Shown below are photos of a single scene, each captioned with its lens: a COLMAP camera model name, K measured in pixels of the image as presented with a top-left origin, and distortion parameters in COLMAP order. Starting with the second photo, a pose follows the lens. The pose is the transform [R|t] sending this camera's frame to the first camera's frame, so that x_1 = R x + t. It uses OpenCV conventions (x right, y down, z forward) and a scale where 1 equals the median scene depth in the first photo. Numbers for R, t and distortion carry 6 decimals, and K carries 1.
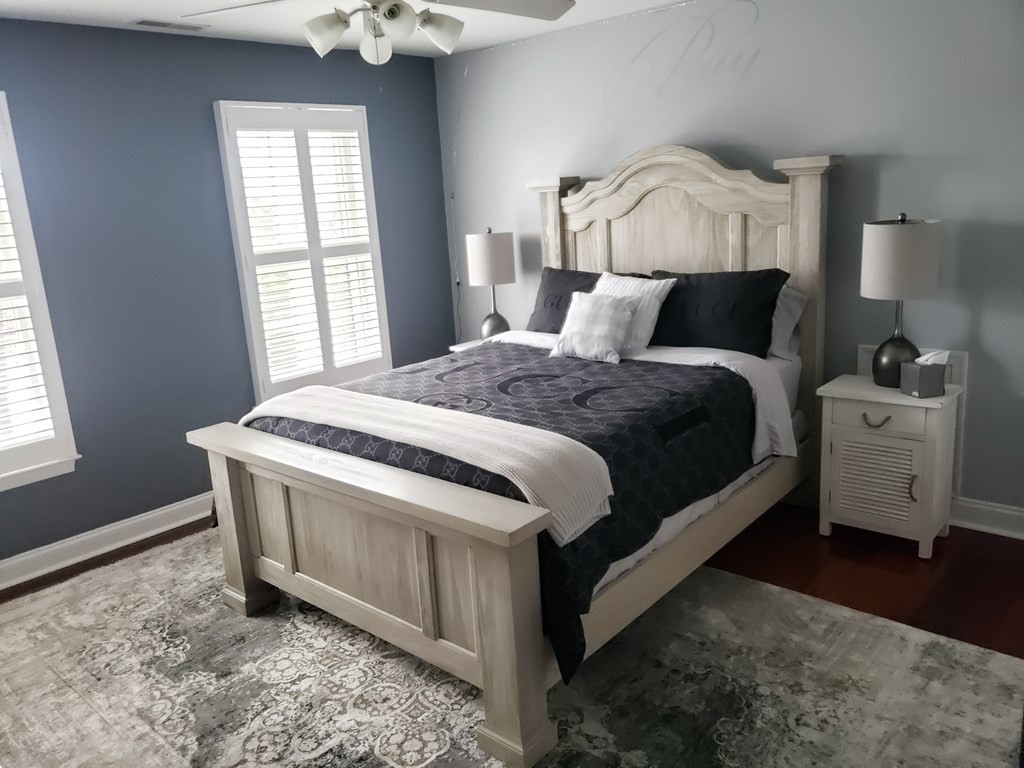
lens RADIAL K [[801.7, 0, 512.0], [0, 801.7, 384.0], [0, 0, 1]] dist [0.088612, -0.164983]
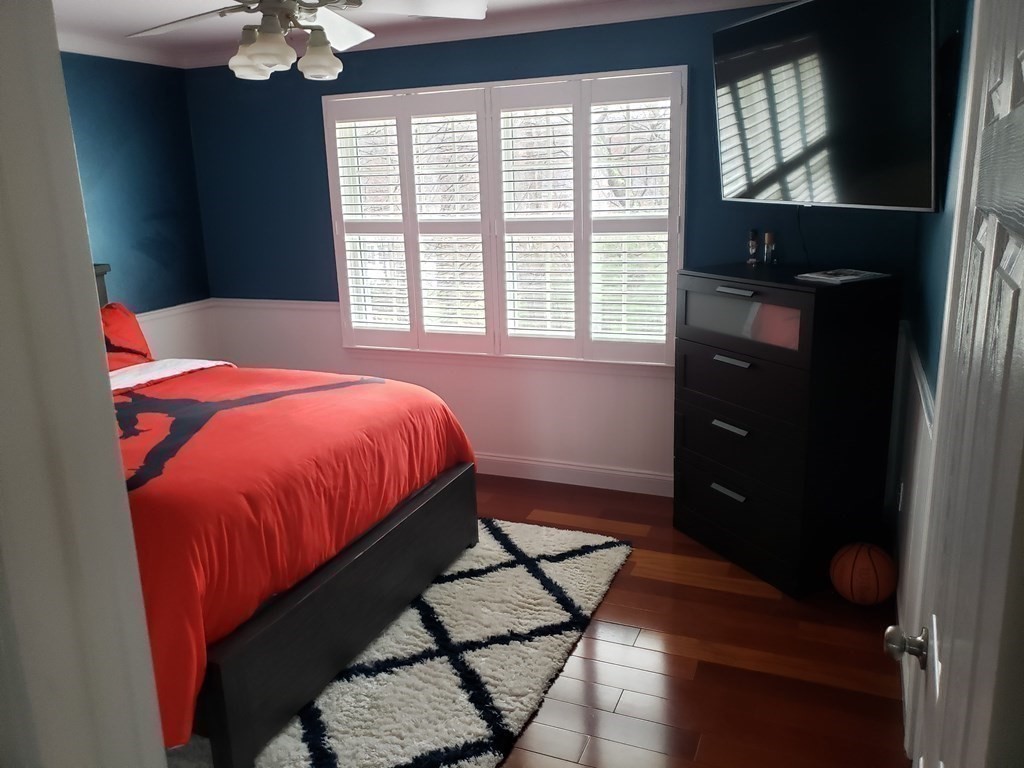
lens RADIAL K [[801.7, 0, 512.0], [0, 801.7, 384.0], [0, 0, 1]] dist [0.088612, -0.164983]
pose [[0.336884, 0.283153, -0.897961, 0.849753], [-0.206552, 0.952702, 0.222924, -0.229587], [0.918611, 0.110376, 0.379436, 0.714431]]
